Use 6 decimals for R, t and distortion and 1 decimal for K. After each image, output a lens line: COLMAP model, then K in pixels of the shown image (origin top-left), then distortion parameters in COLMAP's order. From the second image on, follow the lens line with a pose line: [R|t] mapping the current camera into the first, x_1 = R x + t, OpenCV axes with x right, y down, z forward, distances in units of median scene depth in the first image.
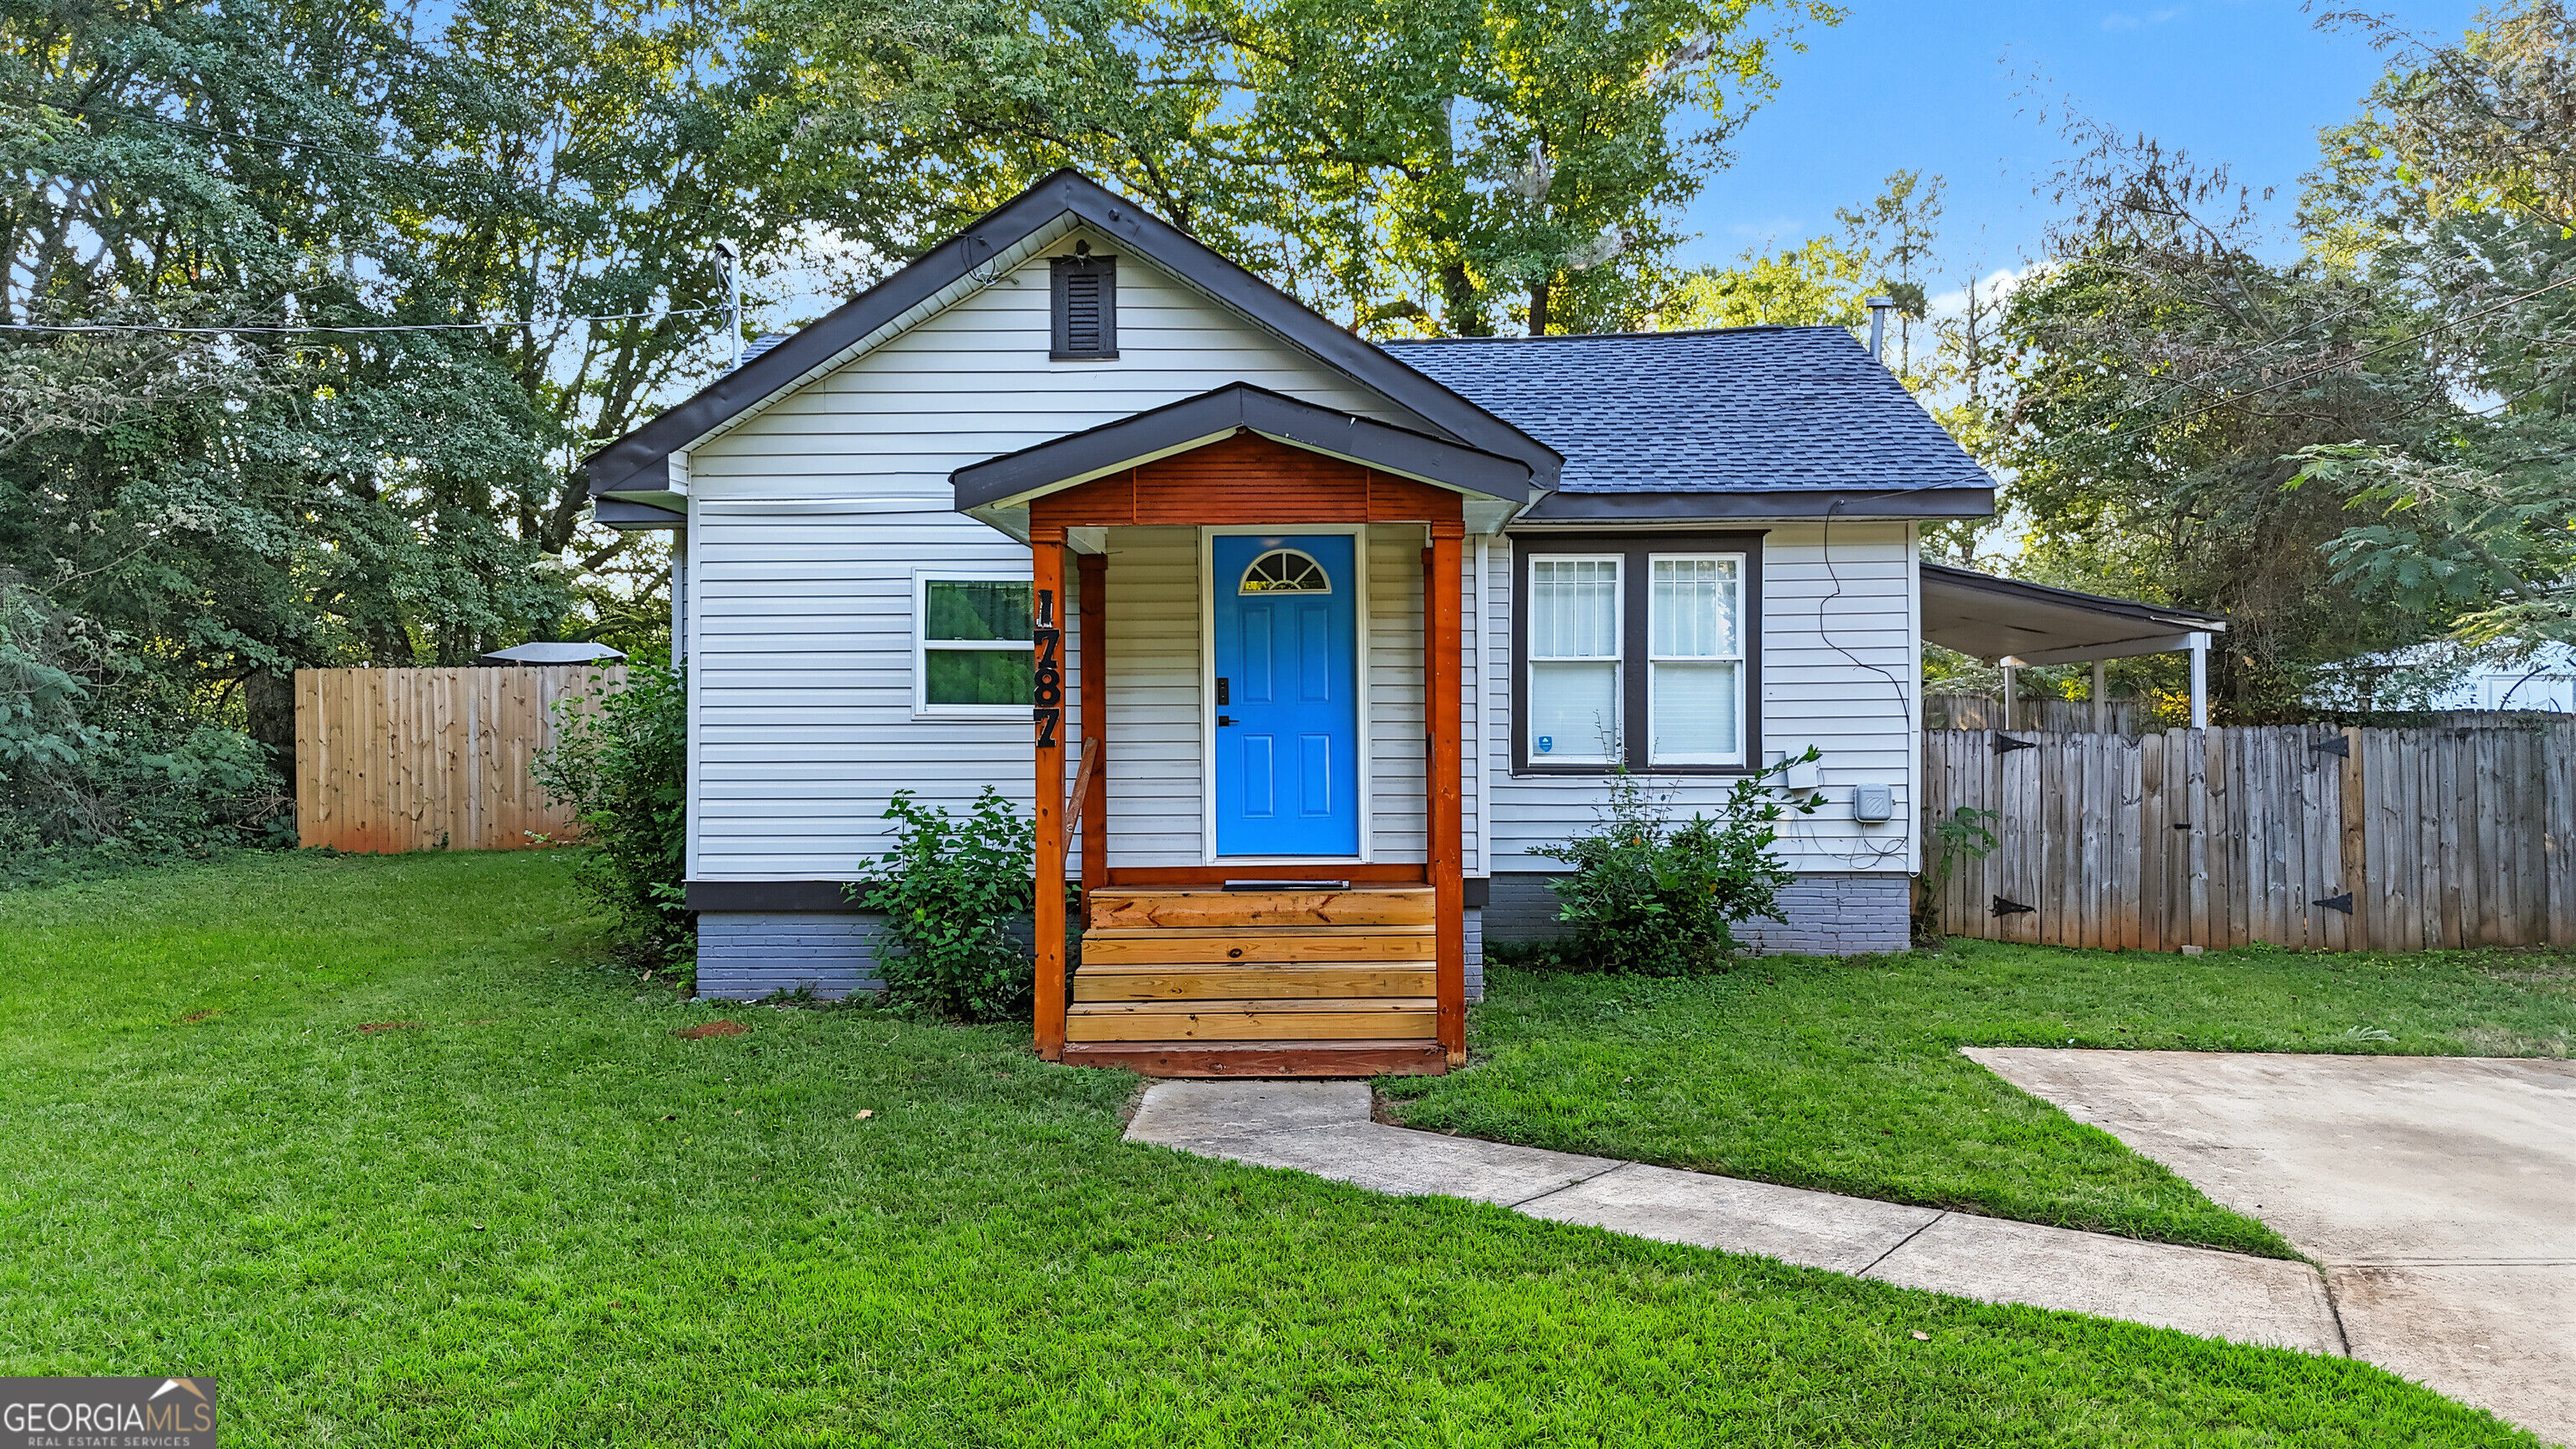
lens RADIAL K [[1906.6, 0, 1288.0], [0, 1906.6, 724.5], [0, 0, 1]] dist [0.049948, -0.031158]
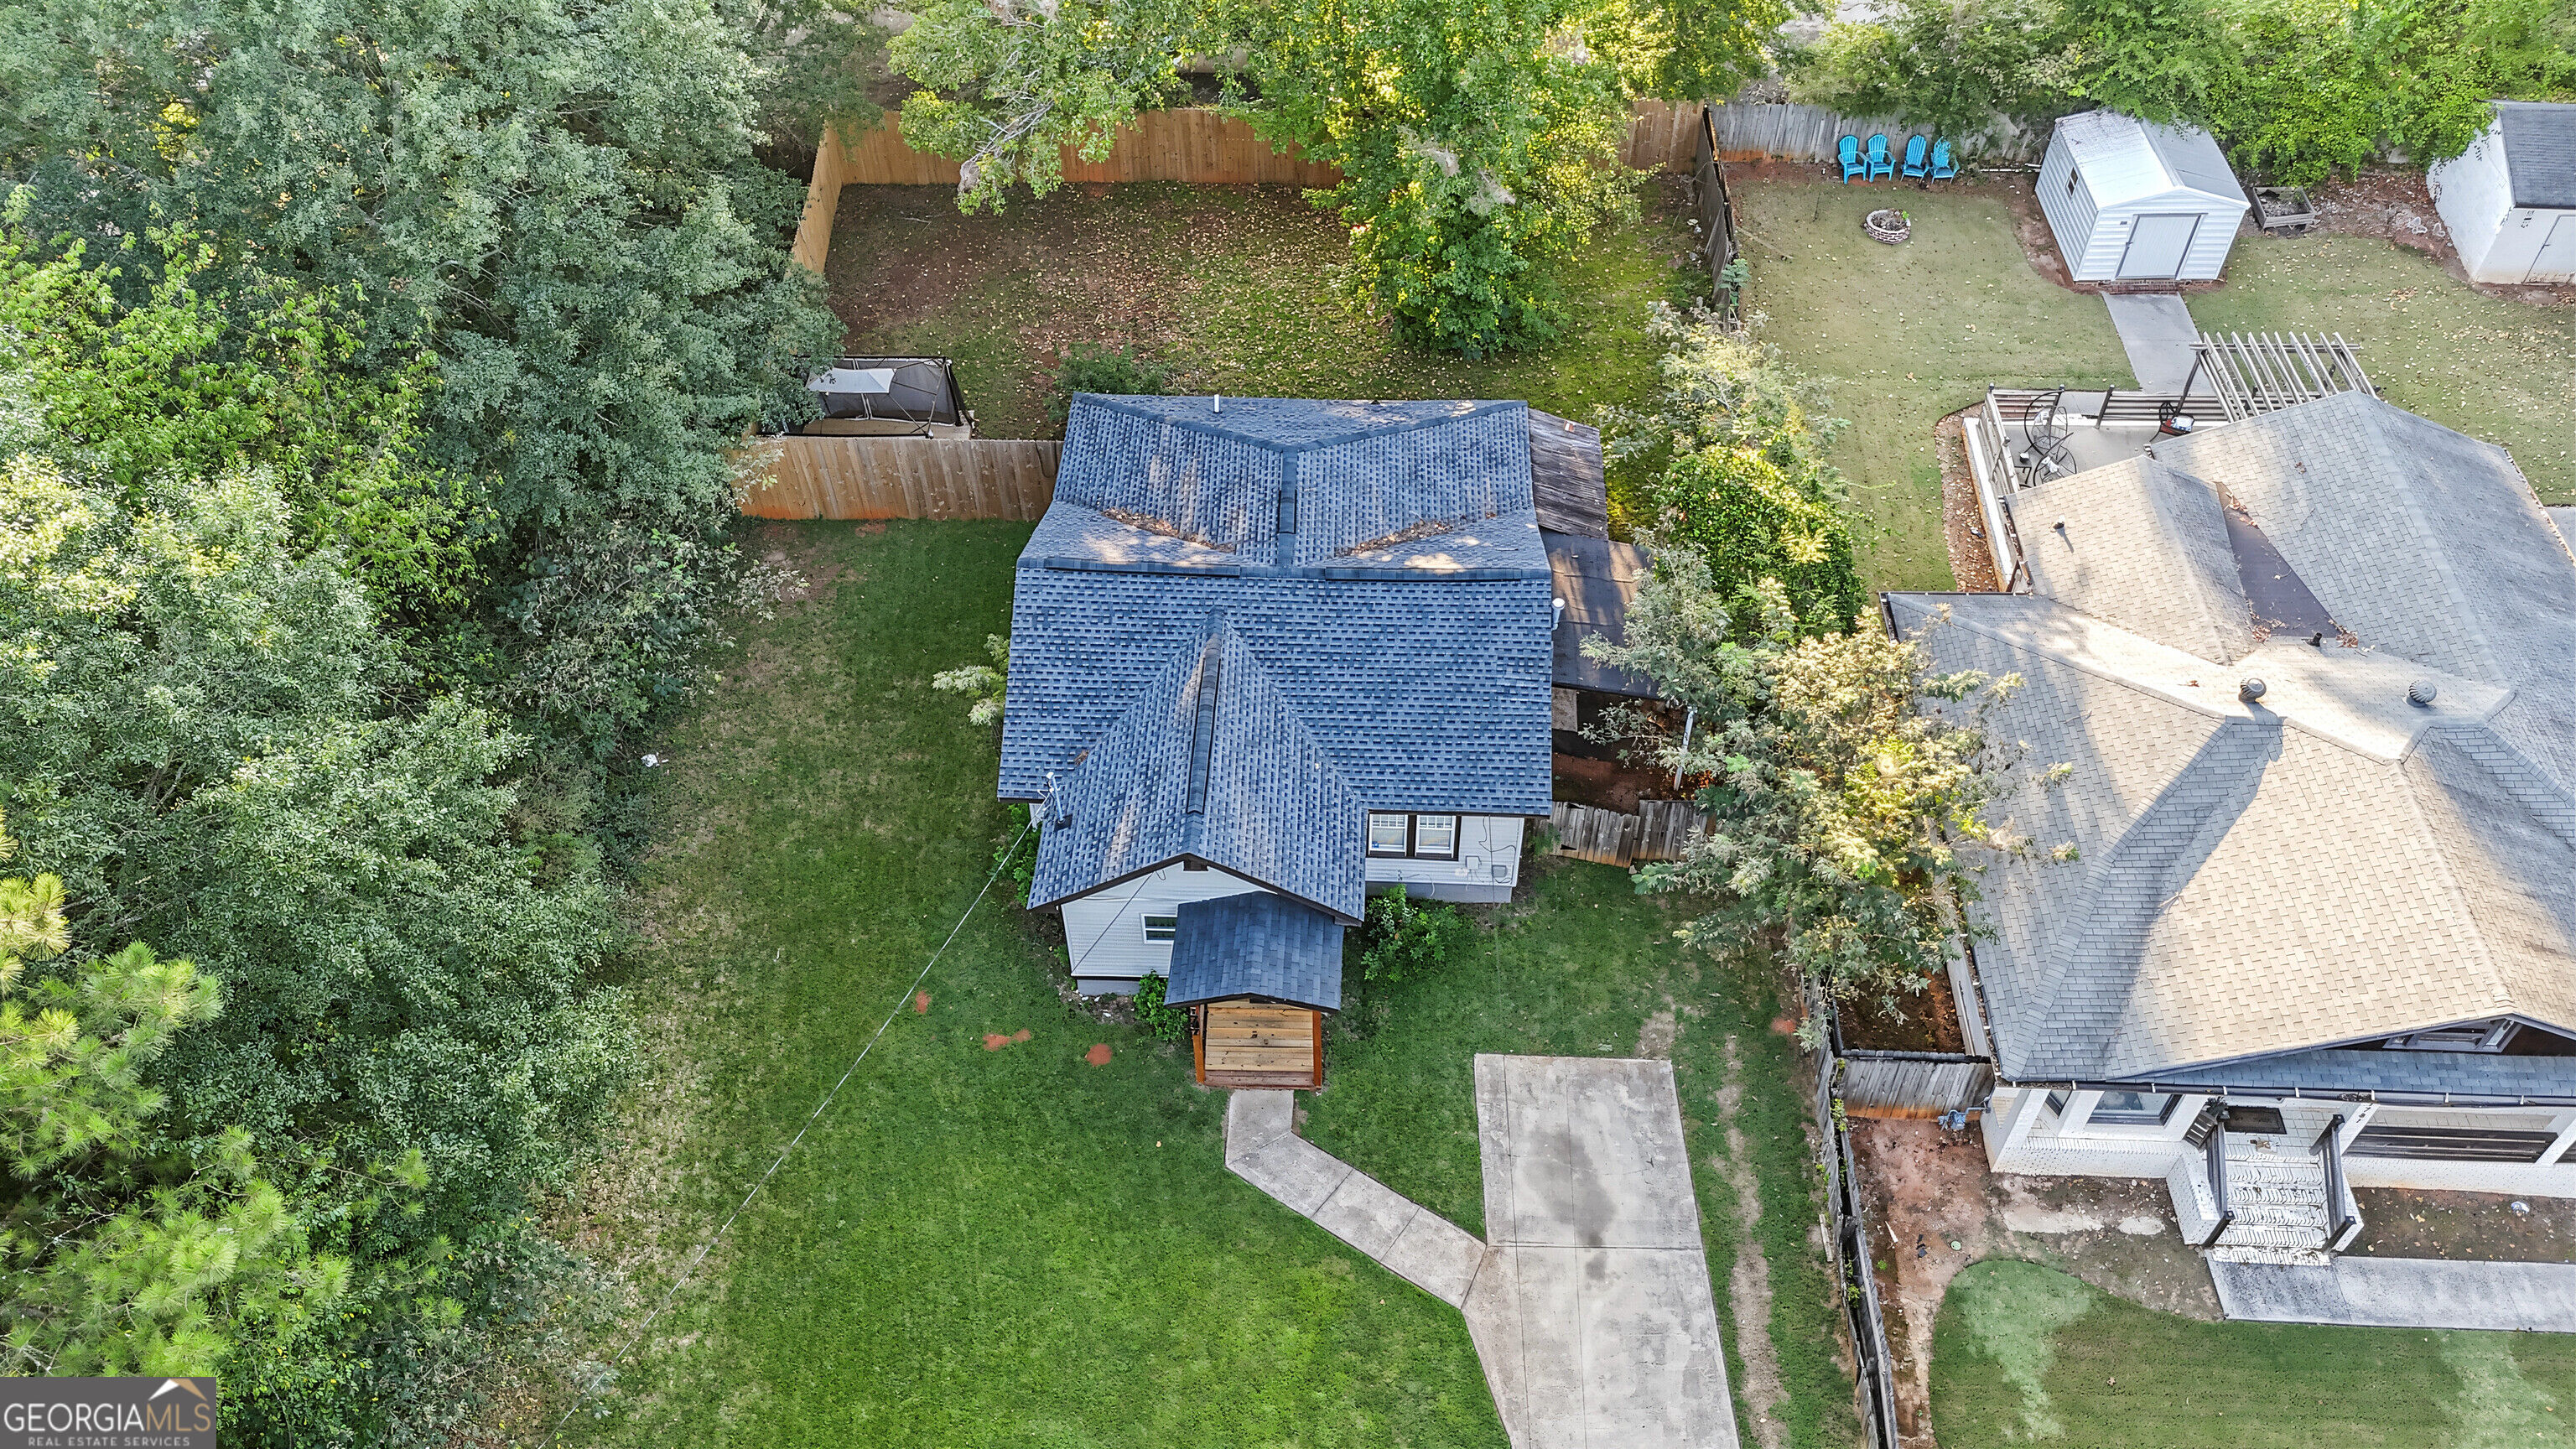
lens RADIAL K [[1840.3, 0, 1288.0], [0, 1840.3, 724.5], [0, 0, 1]] dist [0.088663, -0.030458]
pose [[0.999659, 0.009367, -0.024366, 0.077452], [0.011548, 0.678442, 0.734563, -1.956748], [0.023412, -0.734594, 0.678103, -0.566103]]
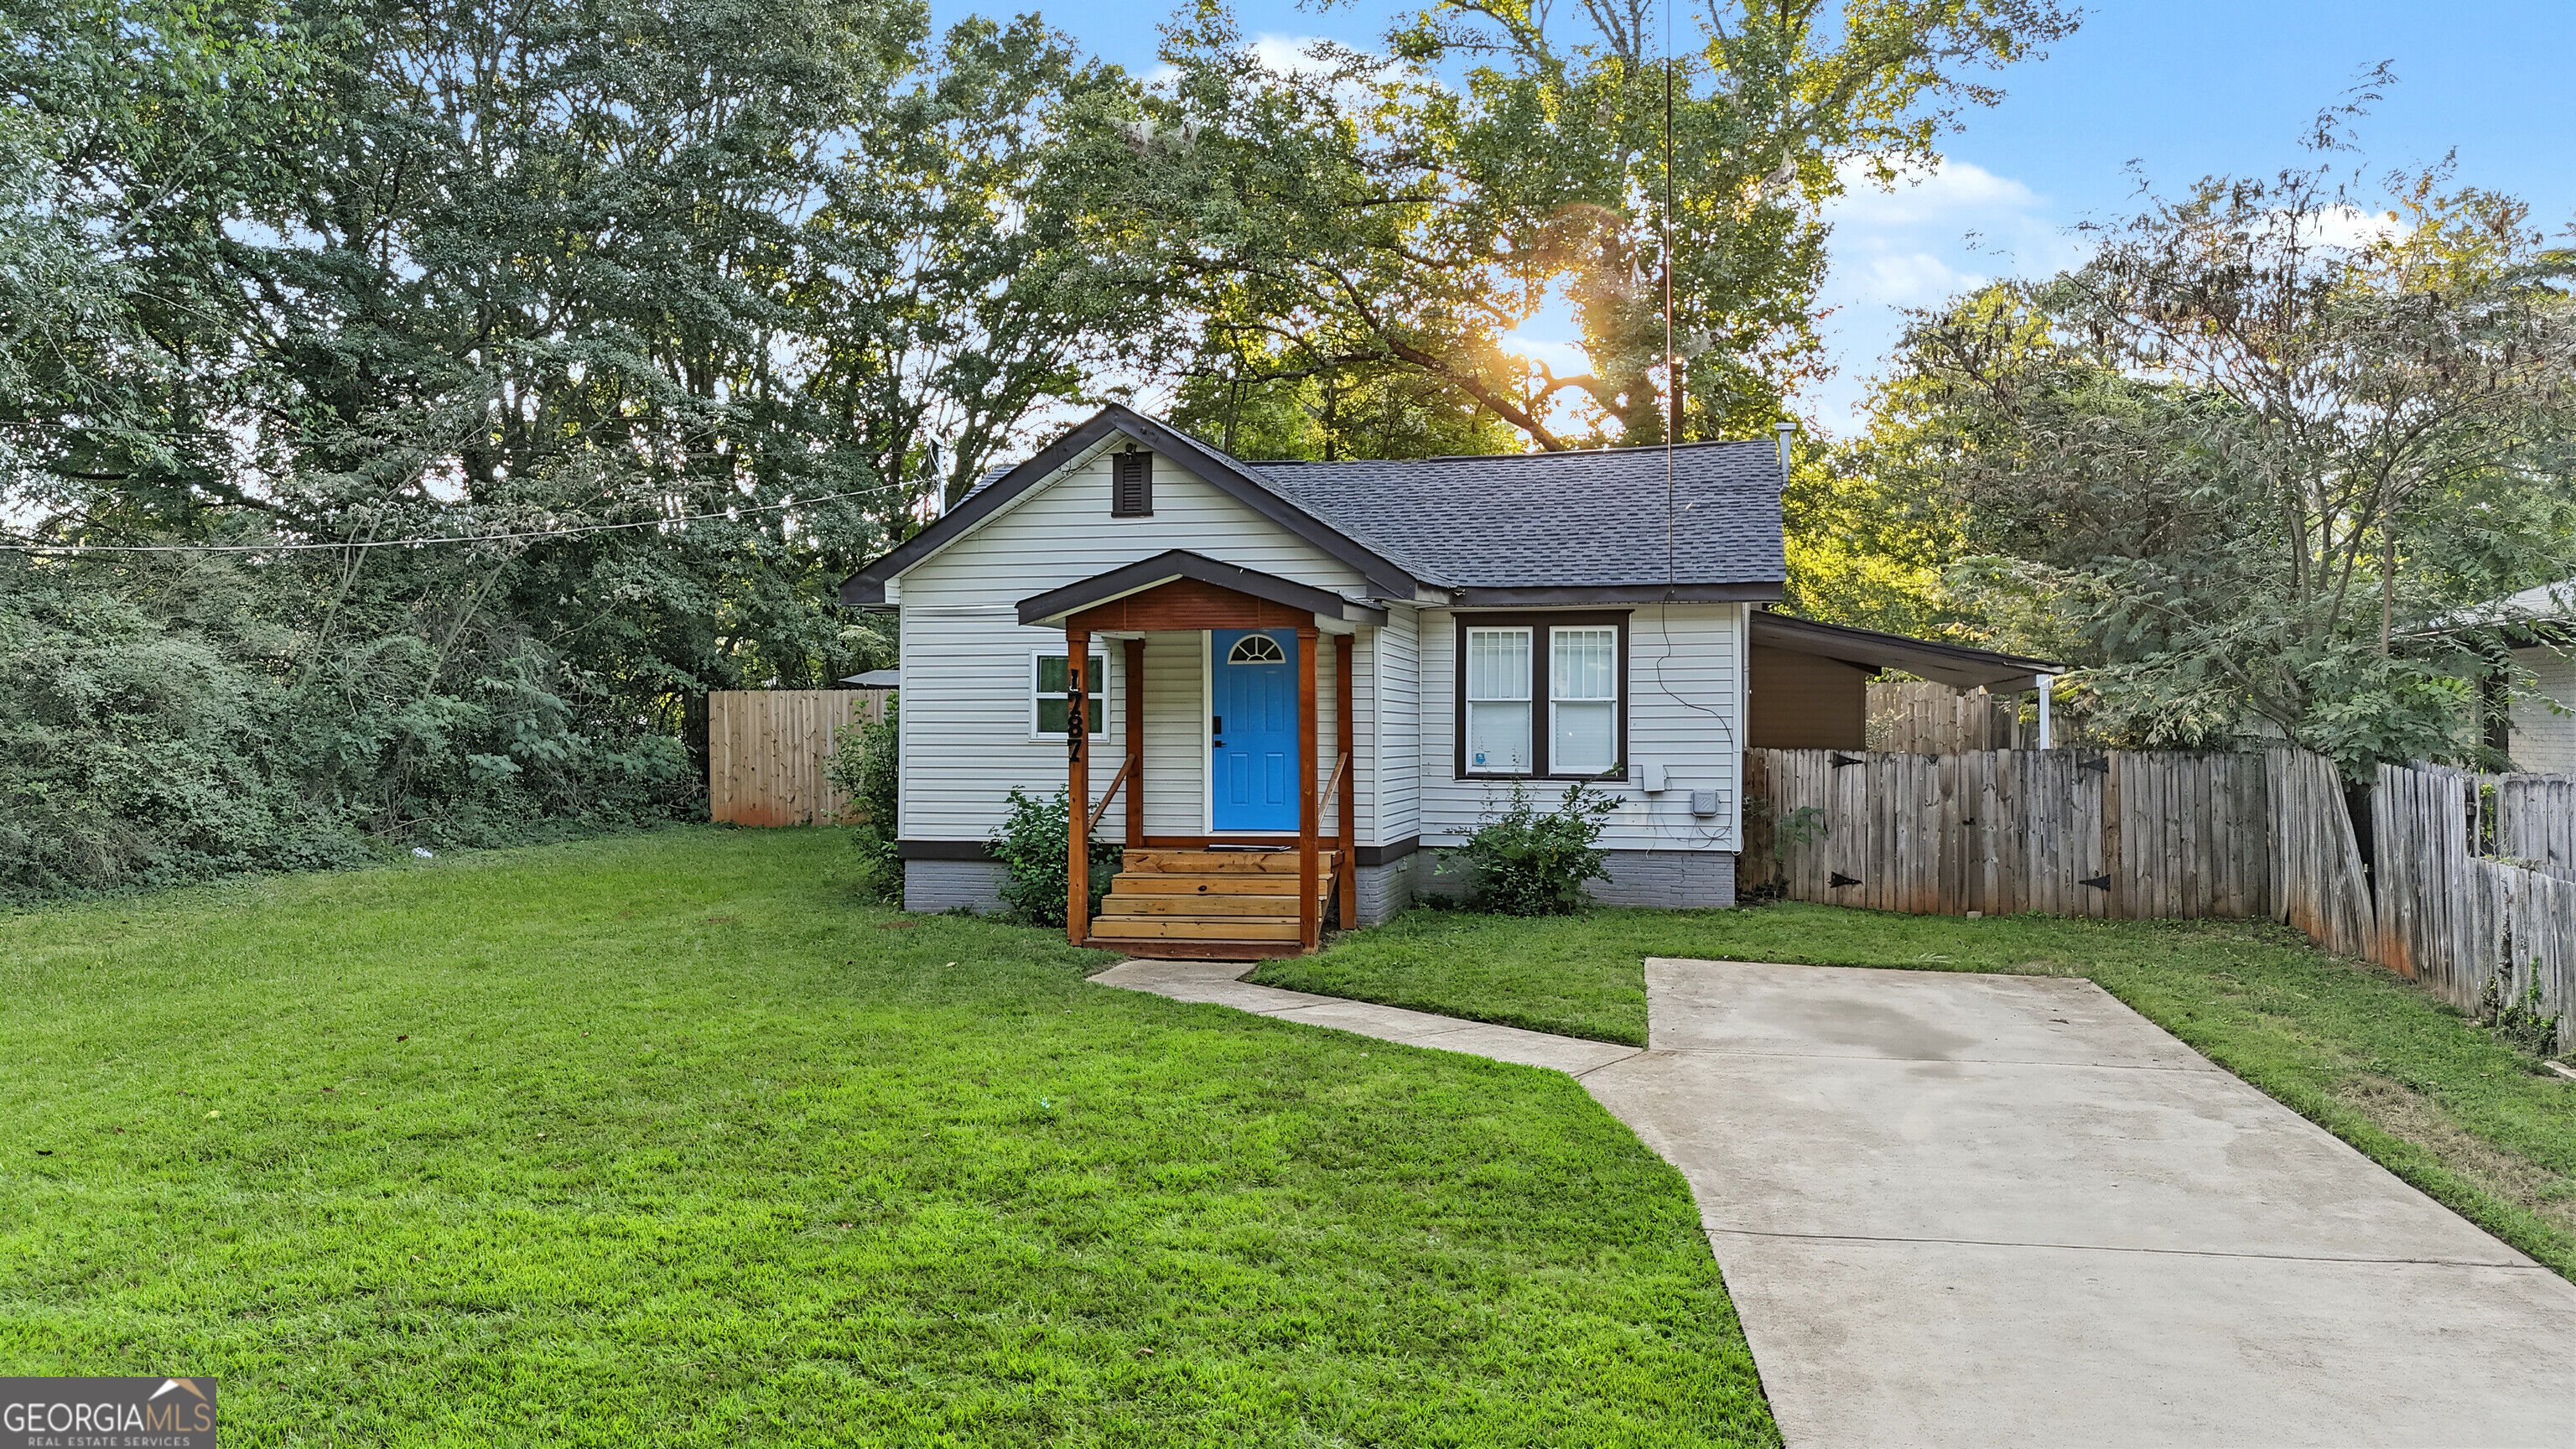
lens RADIAL K [[1881.9, 0, 1288.0], [0, 1881.9, 724.5], [0, 0, 1]] dist [0.071177, -0.056172]
pose [[0.980444, 0.004825, -0.196738, 0.279151], [-0.004315, 0.999986, 0.003020, -0.019551], [0.196749, -0.002112, 0.980452, -0.435384]]
